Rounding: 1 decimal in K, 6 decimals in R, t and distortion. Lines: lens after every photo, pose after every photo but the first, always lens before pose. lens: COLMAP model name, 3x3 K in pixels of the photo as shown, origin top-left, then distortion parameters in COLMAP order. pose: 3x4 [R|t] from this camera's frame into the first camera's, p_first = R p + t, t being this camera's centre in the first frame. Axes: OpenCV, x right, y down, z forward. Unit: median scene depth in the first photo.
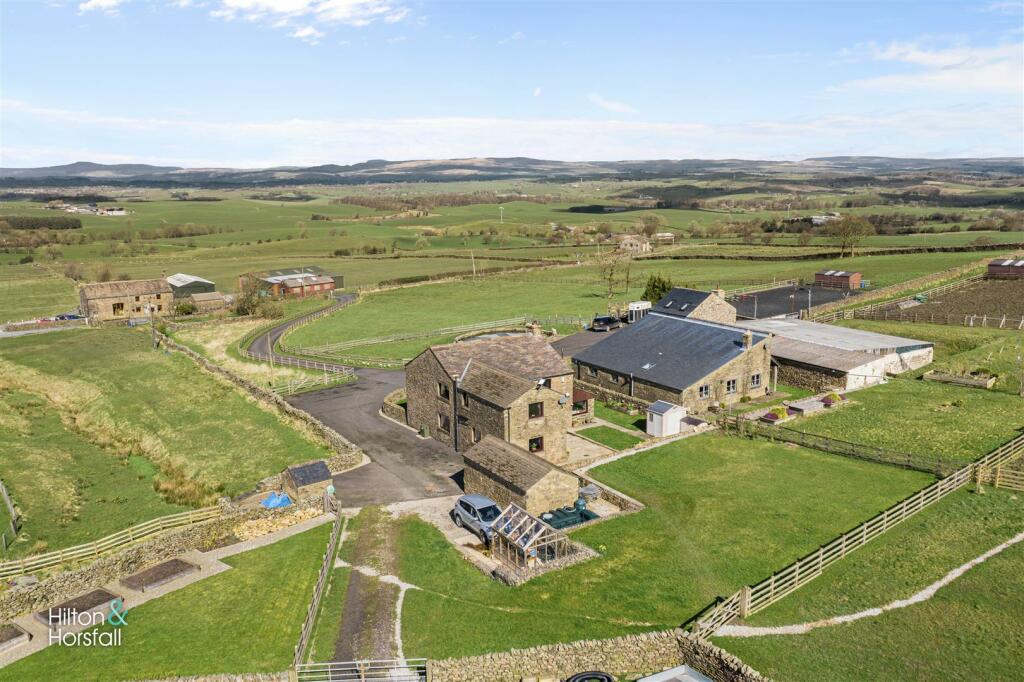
lens RADIAL K [[804.4, 0, 508.8], [0, 804.4, 339.2], [0, 0, 1]] dist [-0.016150, 0.002640]
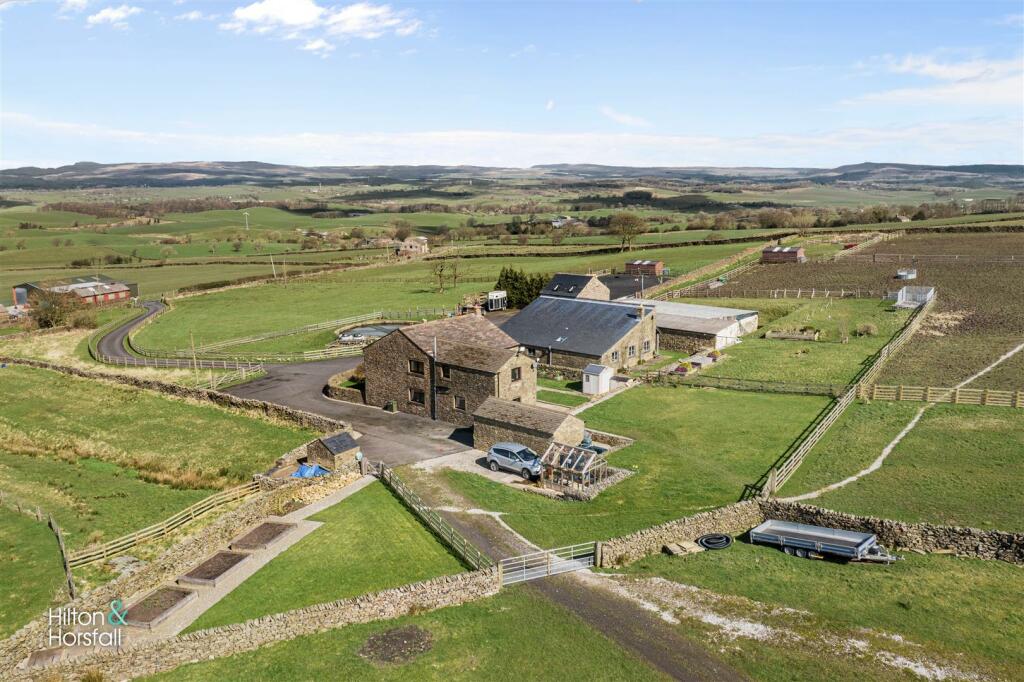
lens RADIAL K [[804.4, 0, 508.8], [0, 804.4, 339.2], [0, 0, 1]] dist [-0.016150, 0.002640]
pose [[0.949892, -0.054313, 0.307823, -0.253531], [0.056297, 0.998411, 0.002440, 0.026253], [-0.307467, 0.015012, 0.951440, -0.077407]]
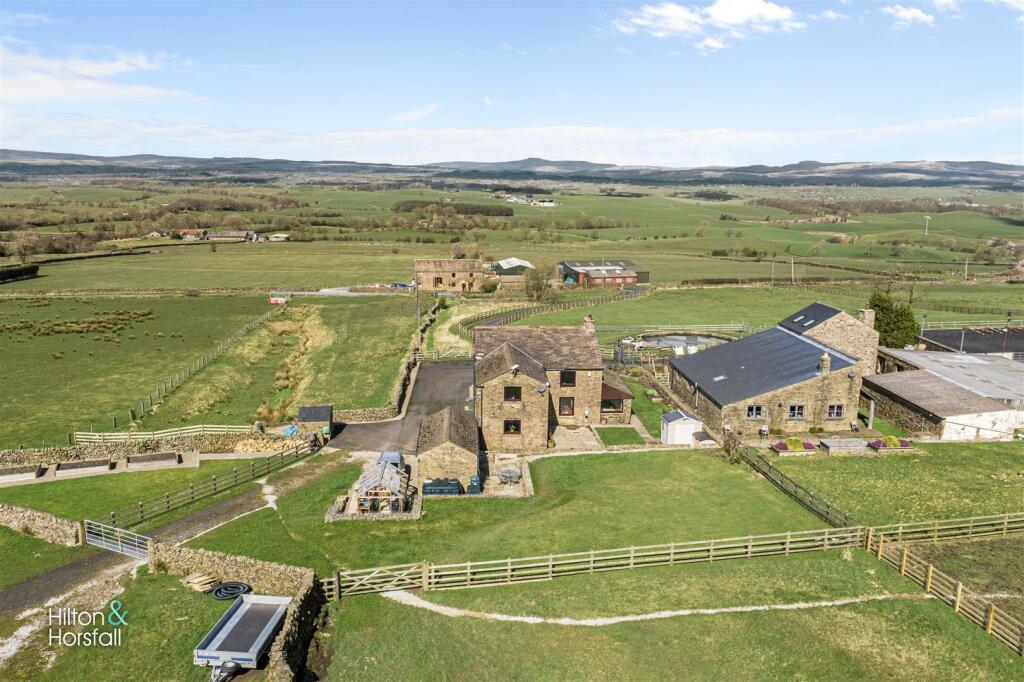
lens RADIAL K [[804.4, 0, 508.8], [0, 804.4, 339.2], [0, 0, 1]] dist [-0.016150, 0.002640]
pose [[0.871881, 0.120982, -0.474539, 0.397749], [-0.120797, 0.992193, 0.031012, -0.010923], [0.474586, 0.030285, 0.879688, 0.056476]]
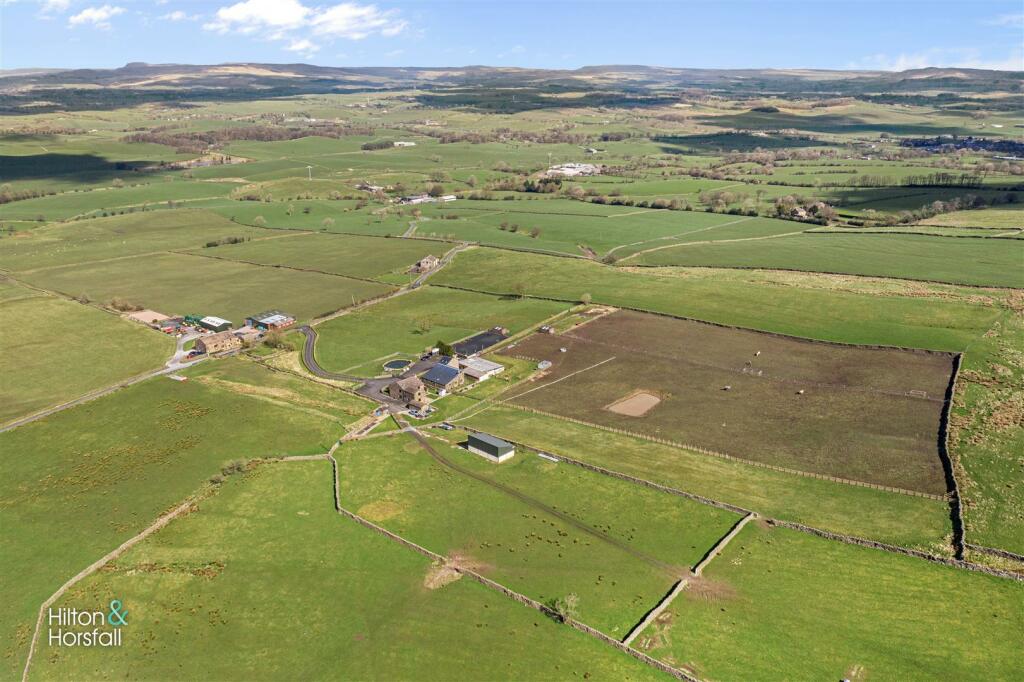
lens RADIAL K [[804.4, 0, 508.8], [0, 804.4, 339.2], [0, 0, 1]] dist [-0.016150, 0.002640]
pose [[0.966870, -0.069200, 0.245709, -0.560282], [0.040859, 0.992097, 0.118631, -0.731244], [-0.251977, -0.104661, 0.962057, -3.552869]]
